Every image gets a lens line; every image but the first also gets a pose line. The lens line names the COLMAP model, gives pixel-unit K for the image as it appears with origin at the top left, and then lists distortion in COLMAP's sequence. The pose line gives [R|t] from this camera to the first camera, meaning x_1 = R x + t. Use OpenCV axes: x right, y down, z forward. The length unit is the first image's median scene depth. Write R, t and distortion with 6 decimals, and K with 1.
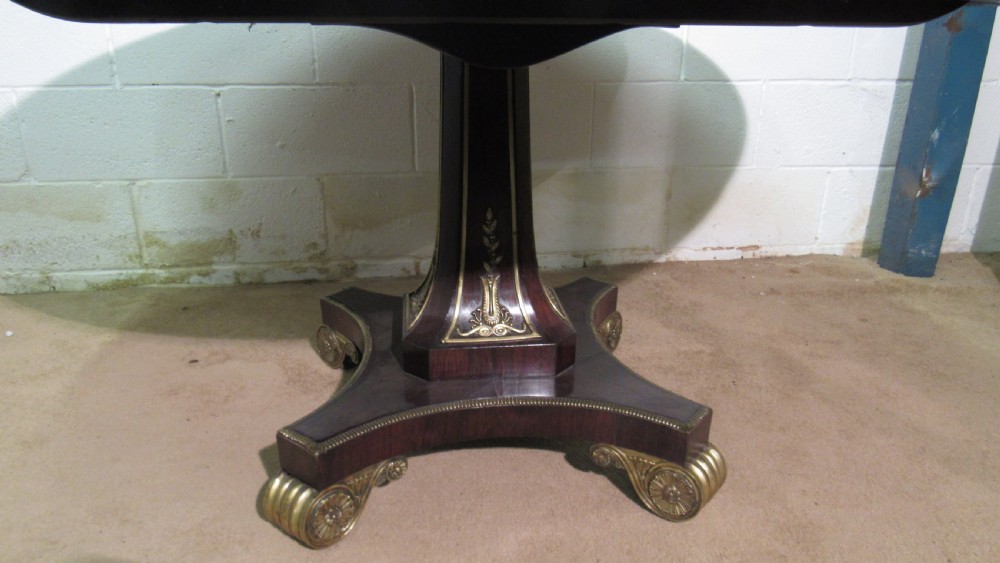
lens RADIAL K [[723.3, 0, 501.2], [0, 723.3, 285.2], [0, 0, 1]] dist [-0.025661, 0.012539]
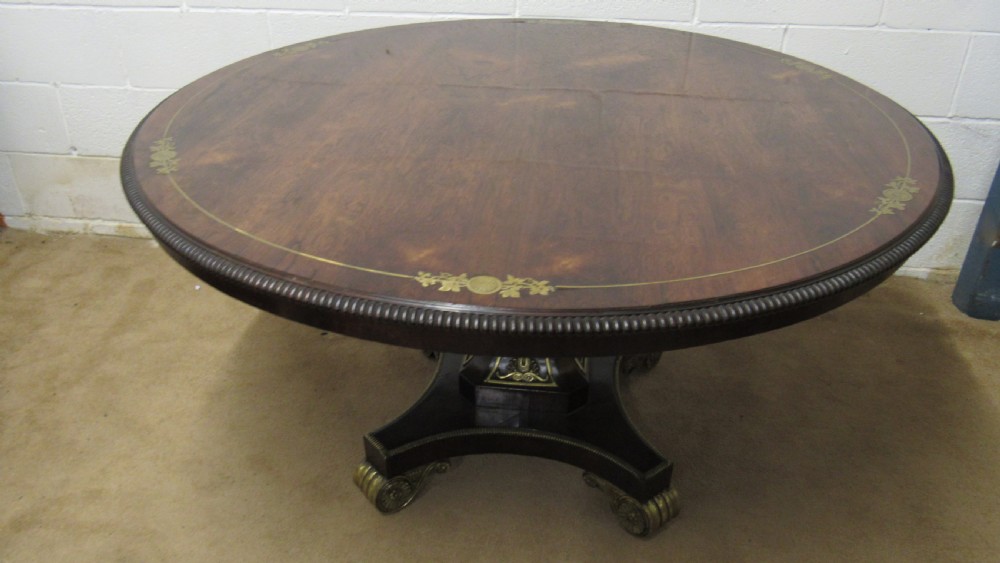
lens RADIAL K [[783.7, 0, 498.4], [0, 783.7, 280.8], [0, 0, 1]] dist [-0.029437, -0.006817]
pose [[0.971049, 0.121457, -0.205699, 0.224218], [-0.083617, 0.979440, 0.183589, -0.380200], [0.223768, -0.161074, 0.961240, -0.390191]]
